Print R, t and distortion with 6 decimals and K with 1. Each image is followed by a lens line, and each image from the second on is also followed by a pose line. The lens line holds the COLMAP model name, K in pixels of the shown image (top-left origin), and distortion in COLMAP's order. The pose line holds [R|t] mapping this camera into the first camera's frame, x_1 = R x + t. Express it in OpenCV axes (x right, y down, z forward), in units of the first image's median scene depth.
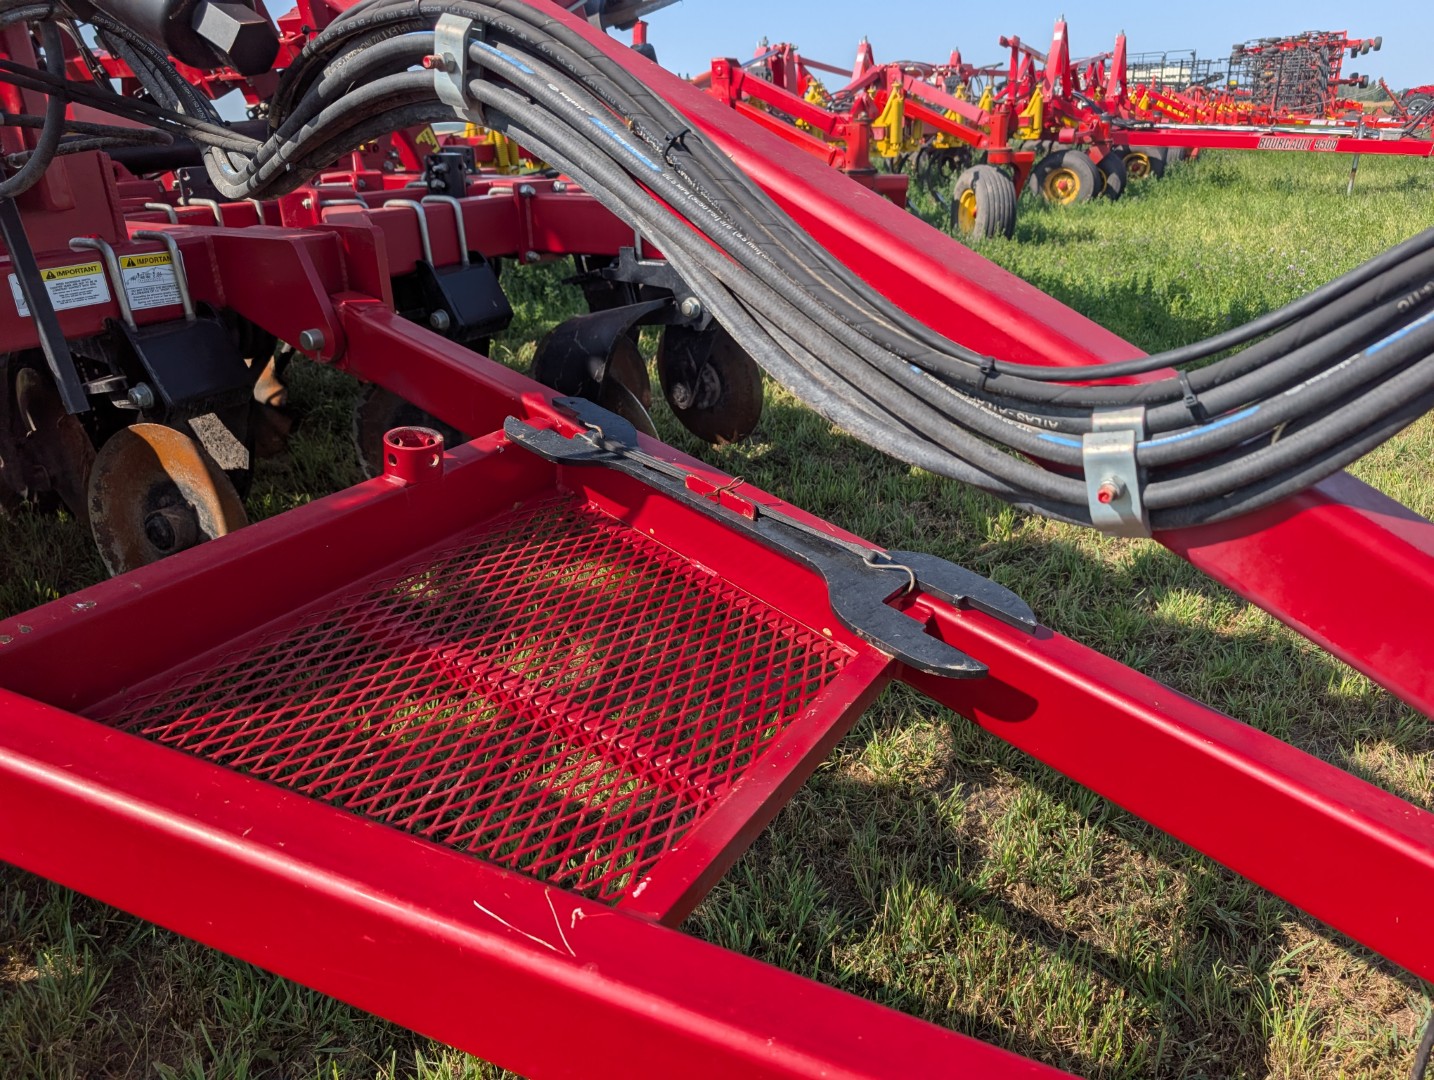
lens RADIAL K [[1074.7, 0, 737.1], [0, 1074.7, 522.0], [0, 0, 1]] dist [0.011855, 0.000127]
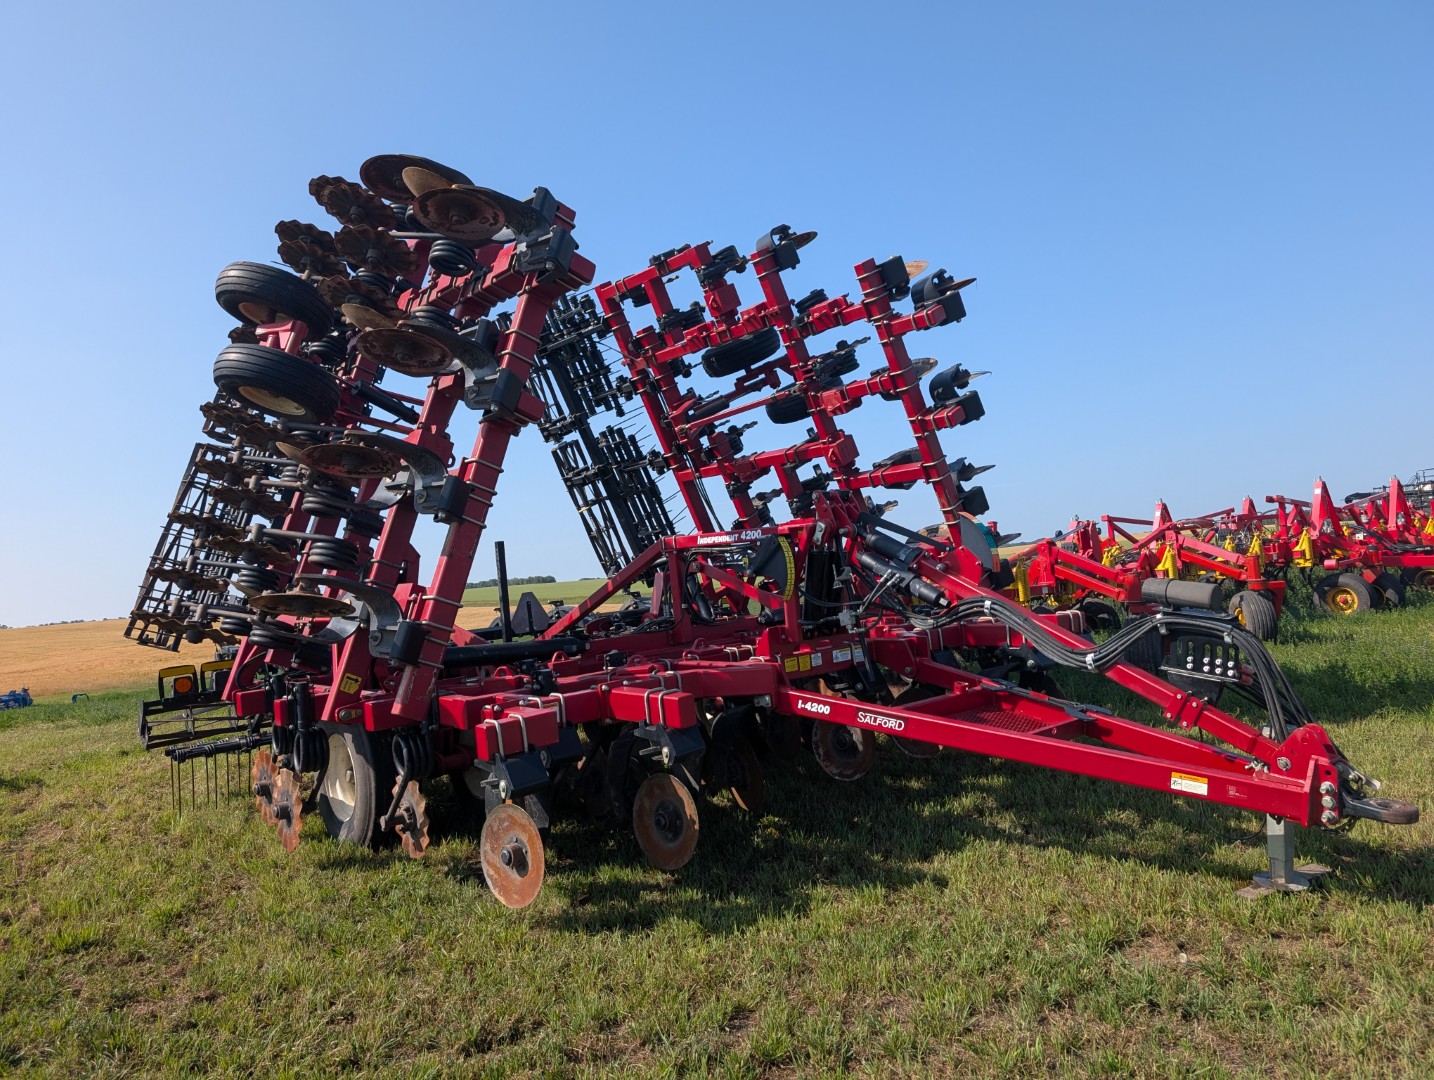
lens RADIAL K [[1074.7, 0, 705.4], [0, 1074.7, 537.6], [0, 0, 1]] dist [0.011855, 0.000127]
pose [[0.944470, -0.058050, -0.323429, 0.077021], [-0.062826, 0.934213, -0.351139, 0.484481], [0.322535, 0.351960, 0.878689, -1.672143]]
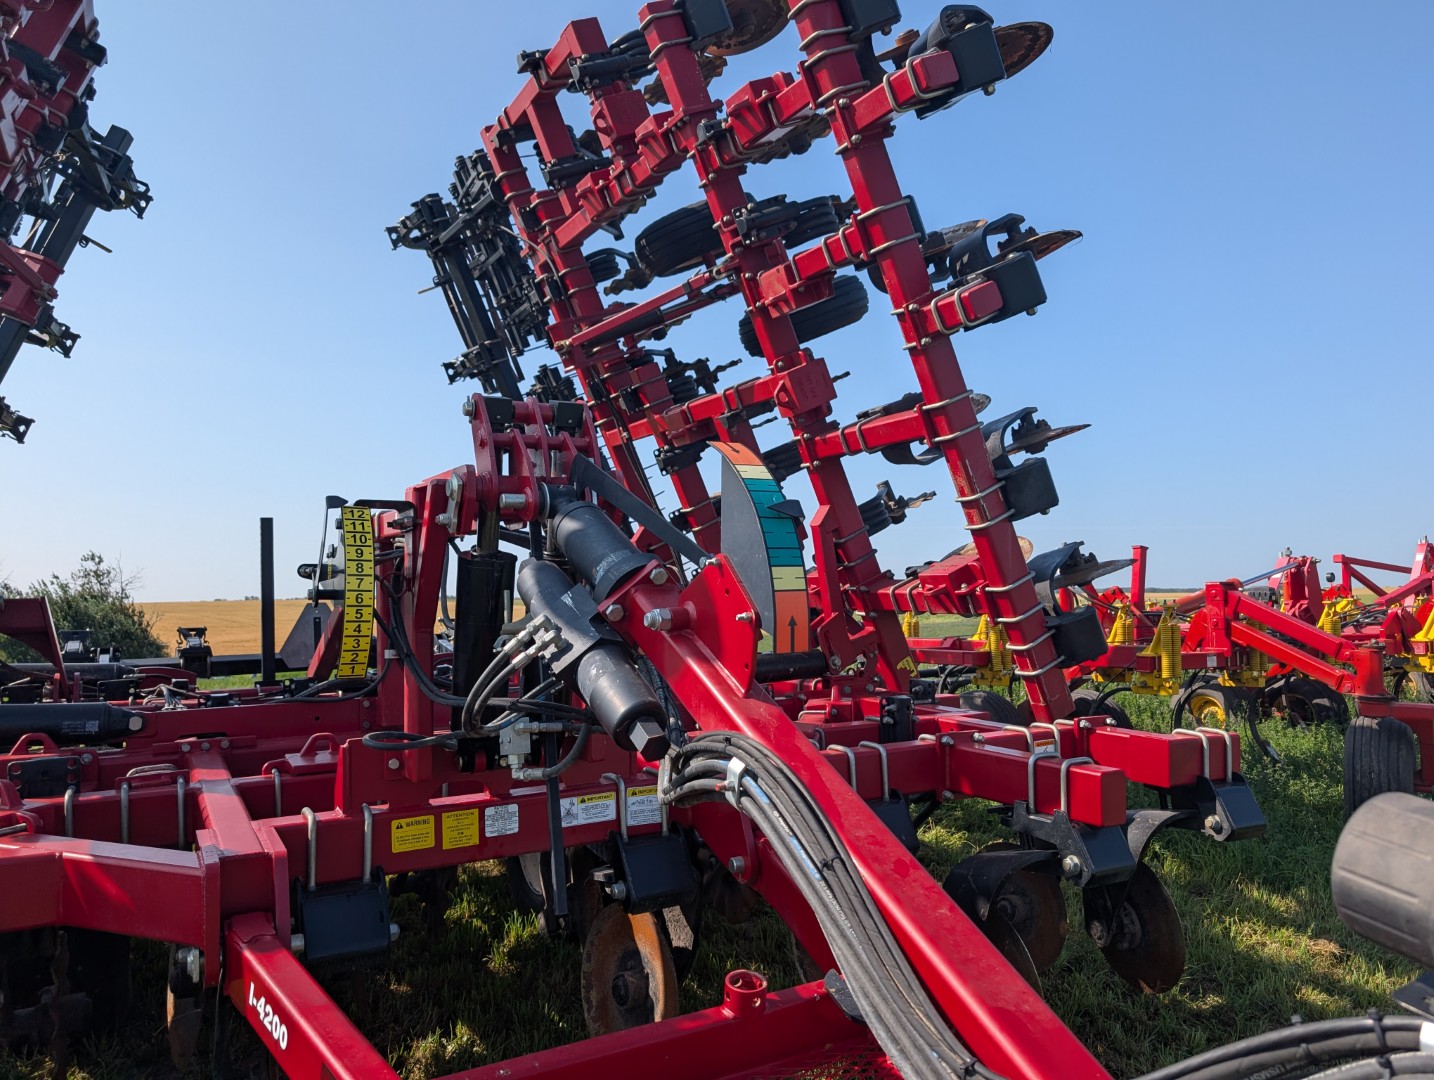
lens RADIAL K [[1074.7, 0, 725.6], [0, 1074.7, 544.0], [0, 0, 1]] dist [0.011855, 0.000127]
pose [[0.877804, -0.001079, -0.479019, 0.171415], [-0.183405, 0.923041, -0.338169, -0.064062], [0.442519, 0.384701, 0.810051, -0.170853]]
